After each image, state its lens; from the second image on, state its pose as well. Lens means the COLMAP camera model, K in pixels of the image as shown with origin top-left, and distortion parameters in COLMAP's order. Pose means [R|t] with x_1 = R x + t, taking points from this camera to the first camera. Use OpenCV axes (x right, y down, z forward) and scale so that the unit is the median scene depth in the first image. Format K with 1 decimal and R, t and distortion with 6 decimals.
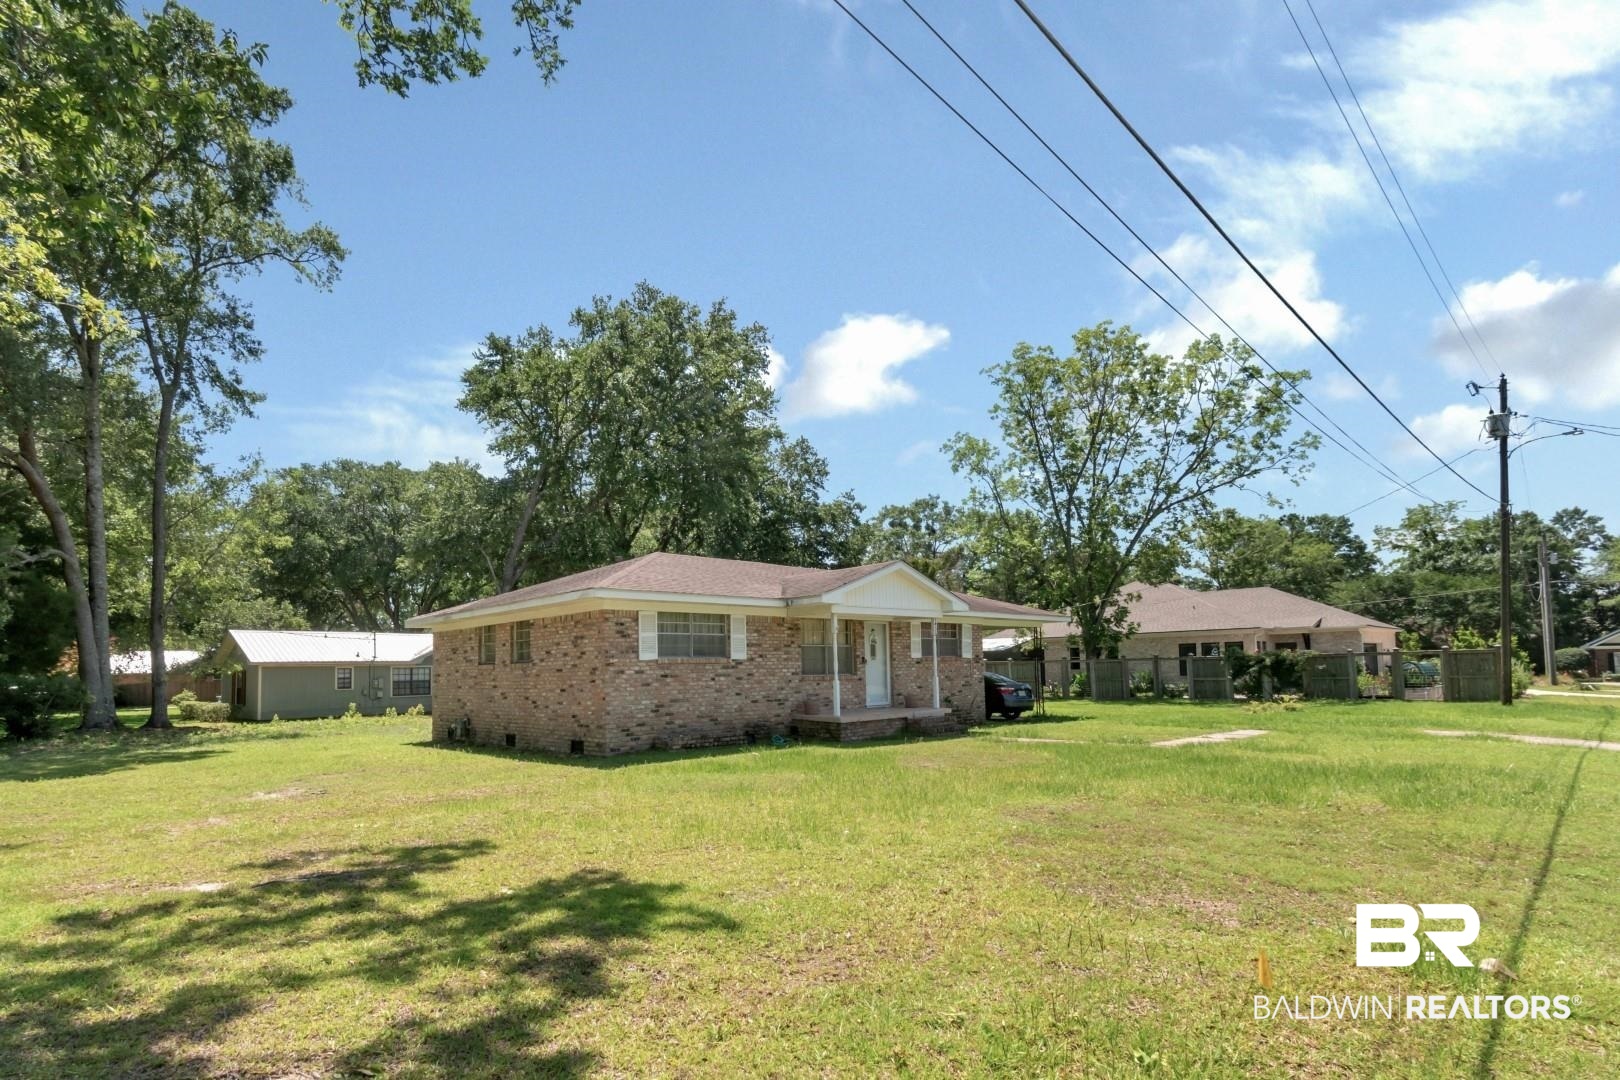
lens RADIAL K [[784.5, 0, 774.8], [0, 784.5, 595.4], [0, 0, 1]] dist [-0.007594, -0.001729]
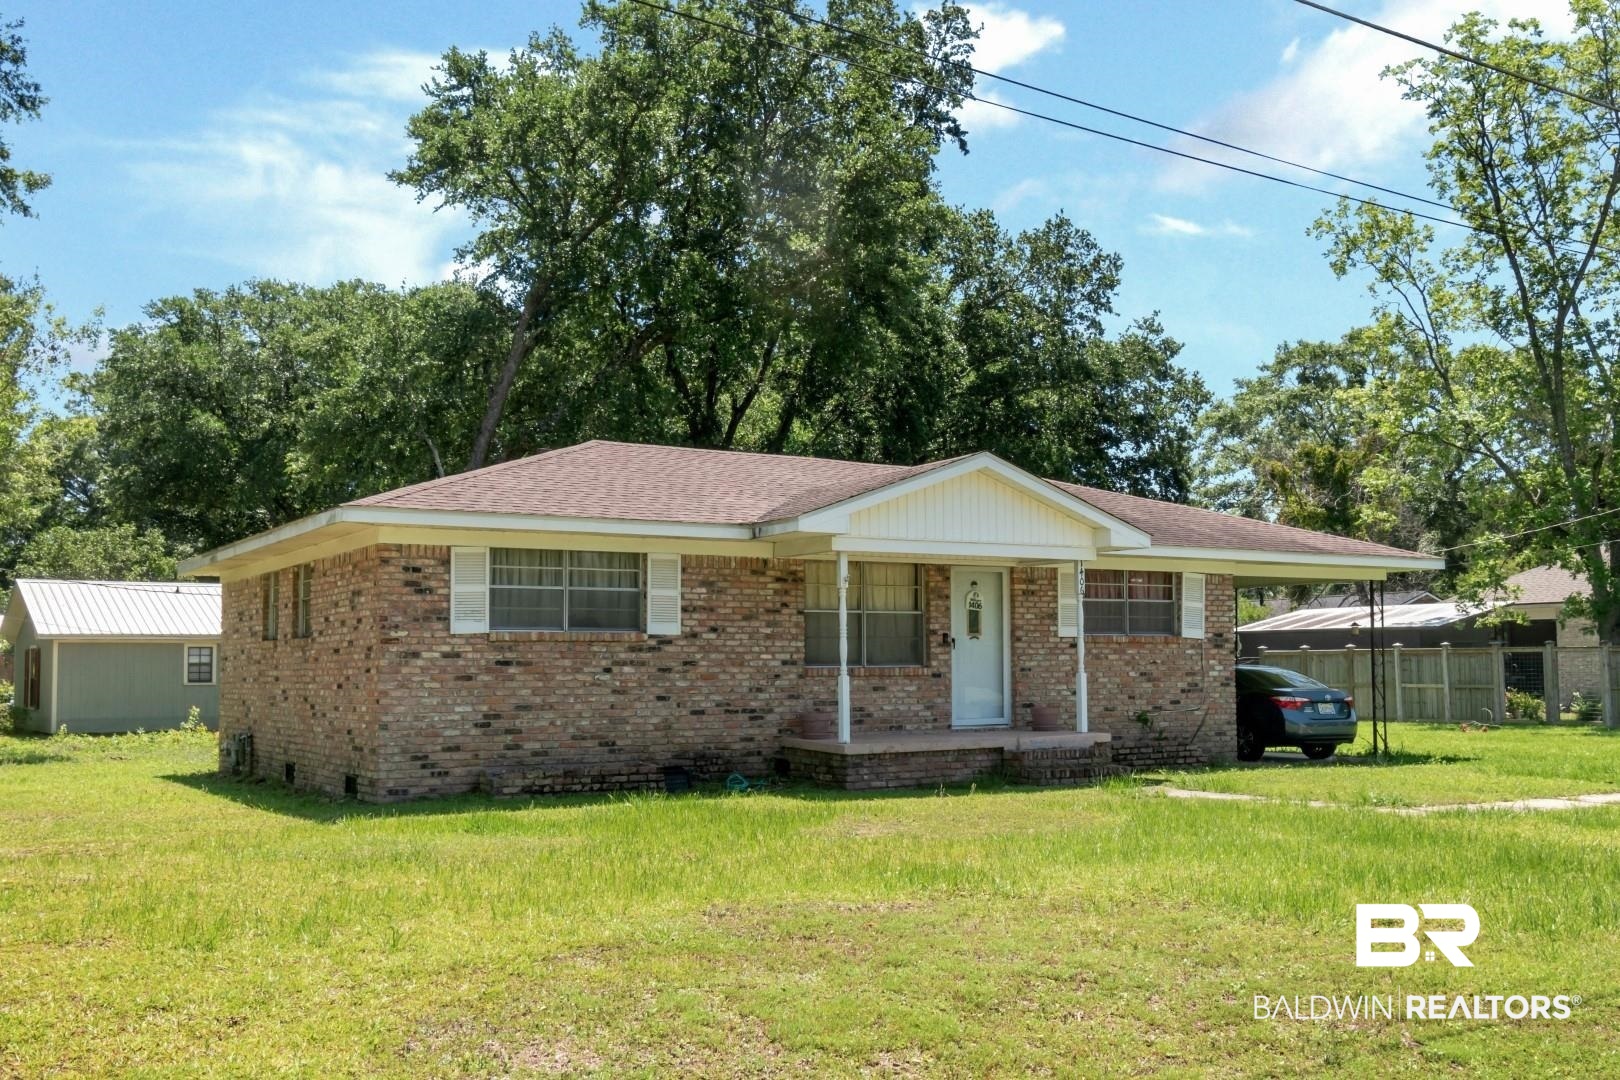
lens RADIAL K [[1480.4, 0, 810.8], [0, 1480.4, 539.4], [0, 0, 1]] dist [-0.023443, 0.011231]
pose [[0.988614, 0.000019, -0.150474, 0.172668], [0.002120, 0.999899, 0.014059, 0.000320], [0.150459, -0.014218, 0.988514, -0.005406]]
